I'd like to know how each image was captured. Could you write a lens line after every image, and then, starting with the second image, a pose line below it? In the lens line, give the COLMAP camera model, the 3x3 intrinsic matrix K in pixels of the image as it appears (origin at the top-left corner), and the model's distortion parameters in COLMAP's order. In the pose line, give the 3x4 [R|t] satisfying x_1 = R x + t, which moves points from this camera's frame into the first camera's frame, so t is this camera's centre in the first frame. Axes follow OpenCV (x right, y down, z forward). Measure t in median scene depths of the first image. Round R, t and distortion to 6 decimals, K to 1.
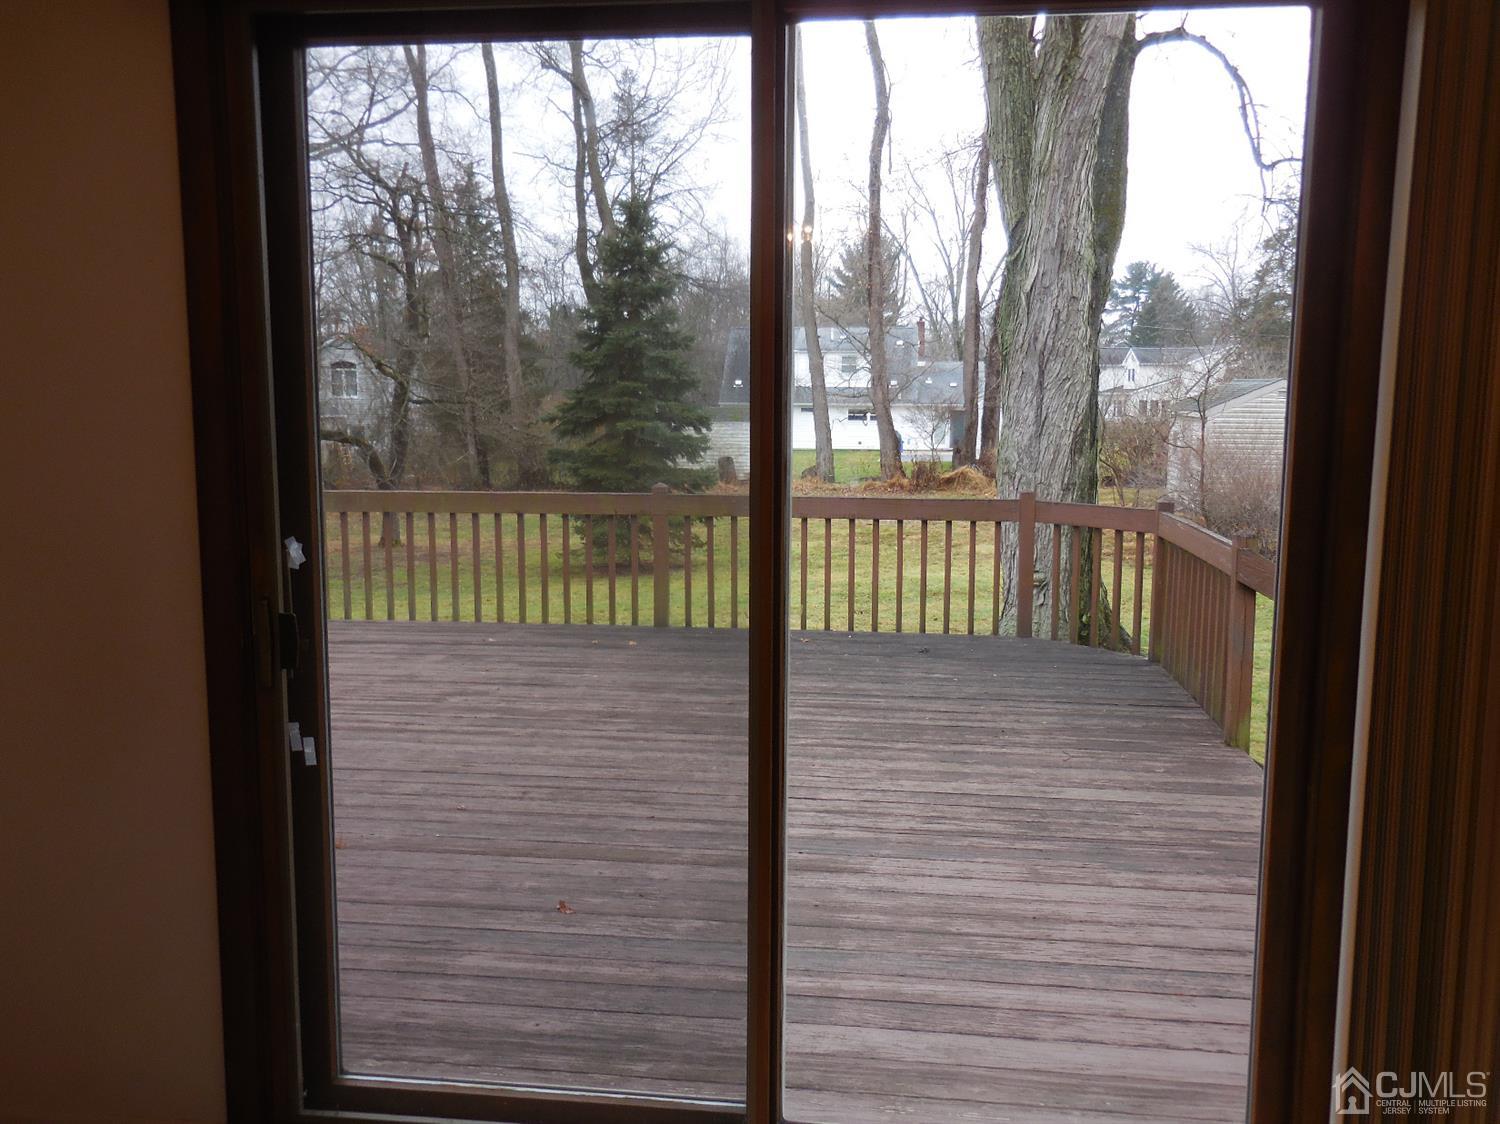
lens RADIAL K [[1245.9, 0, 740.8], [0, 1245.9, 560.0], [0, 0, 1]] dist [0.002044, 0.012829]
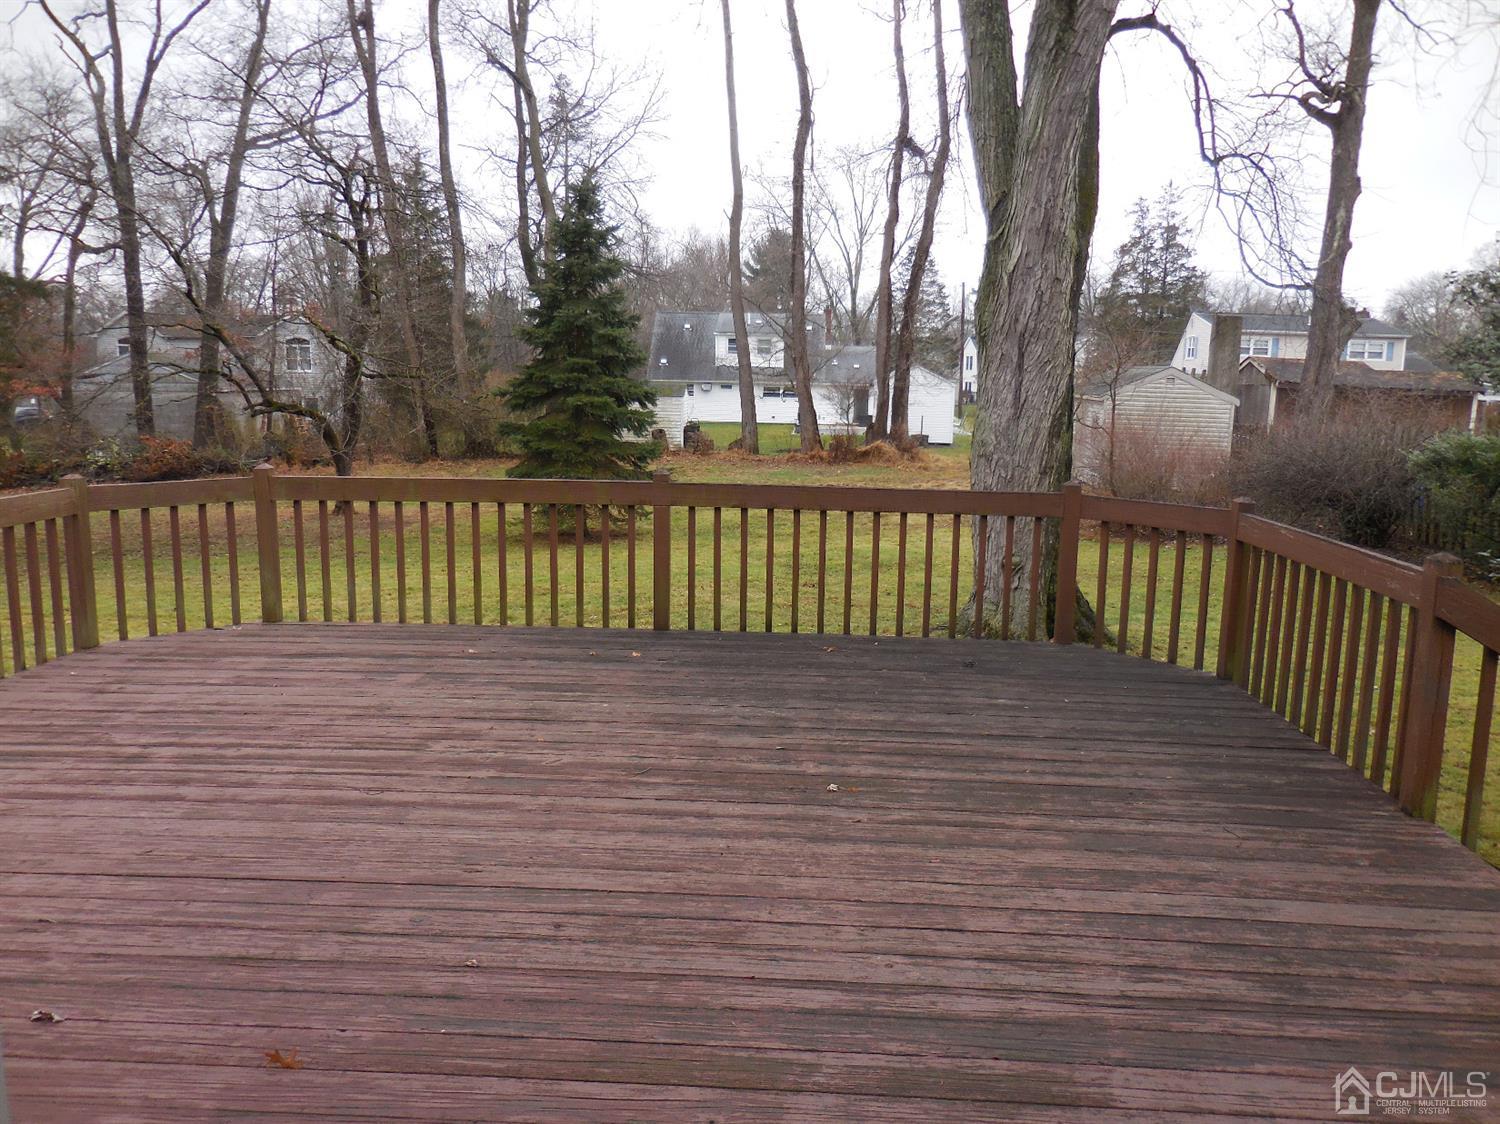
lens RADIAL K [[1109.3, 0, 751.2], [0, 1109.3, 553.9], [0, 0, 1]] dist [-0.024914, 0.037149]
pose [[0.996877, 0.002584, 0.078933, -0.041851], [-0.004952, 0.999543, 0.029816, -0.017313], [-0.078820, -0.030114, 0.996434, 0.134170]]
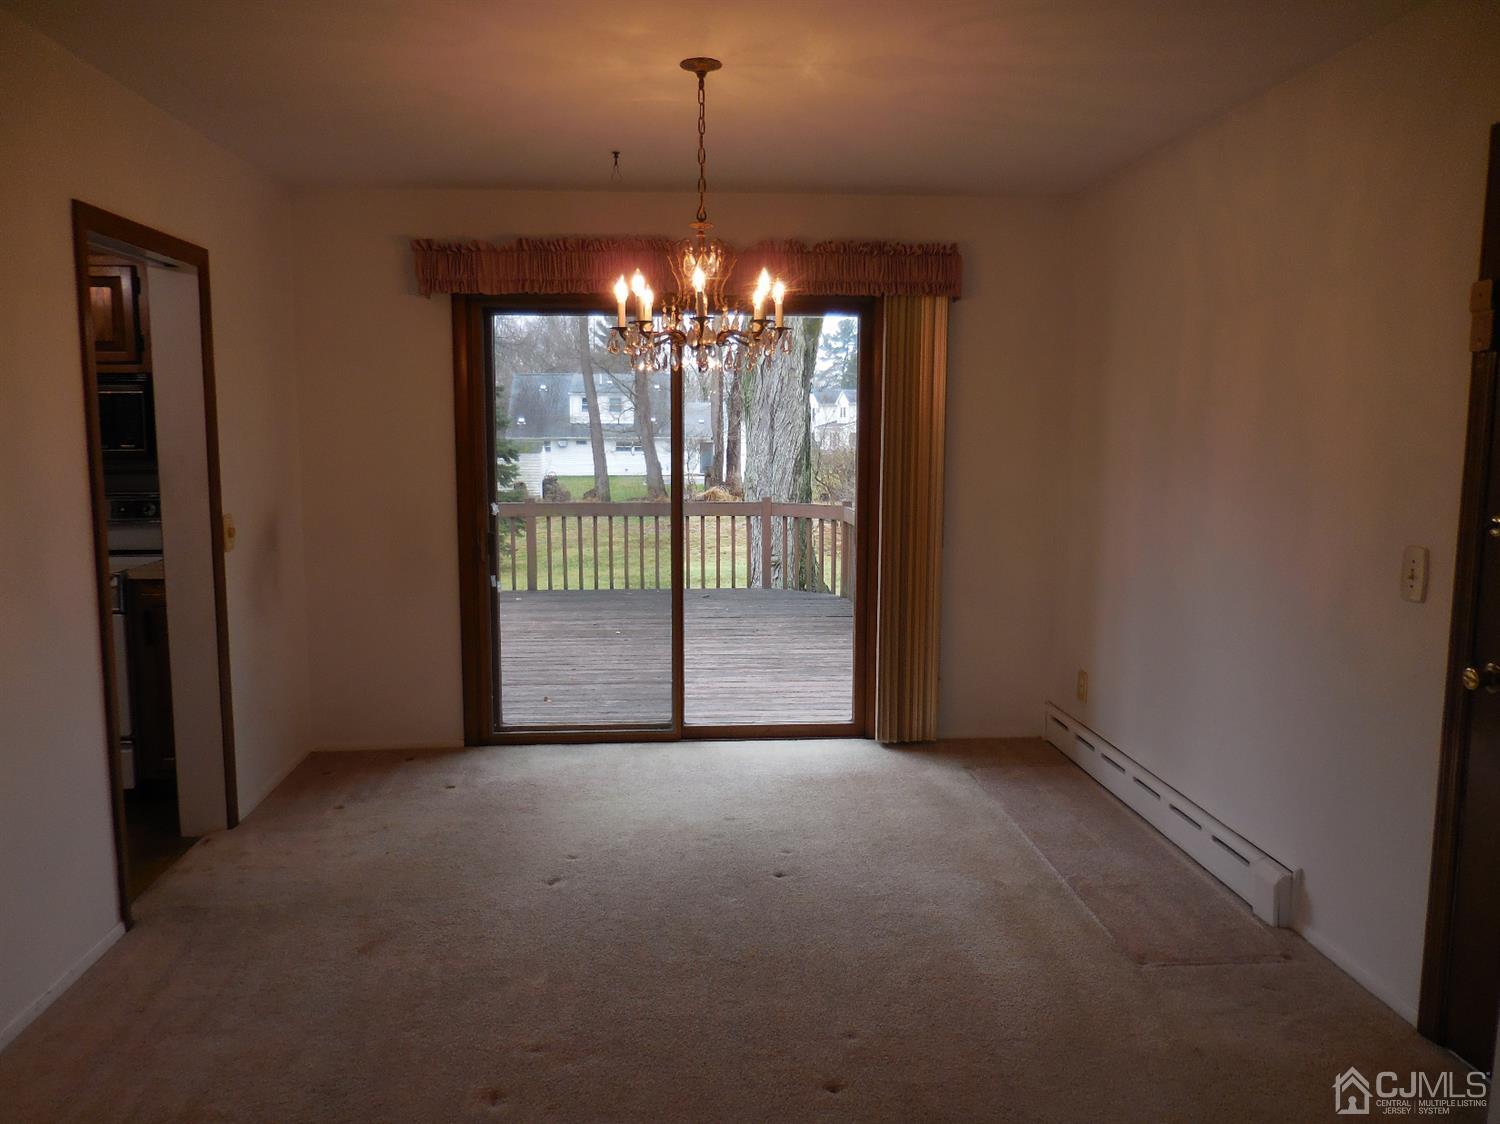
lens RADIAL K [[1052.3, 0, 719.2], [0, 1052.3, 548.7], [0, 0, 1]] dist [-0.007572, 0.002100]
pose [[0.983015, -0.024174, 0.181927, -0.048006], [0.027634, 0.999482, -0.016507, 0.020297], [-0.181434, 0.021254, 0.983173, -0.198245]]
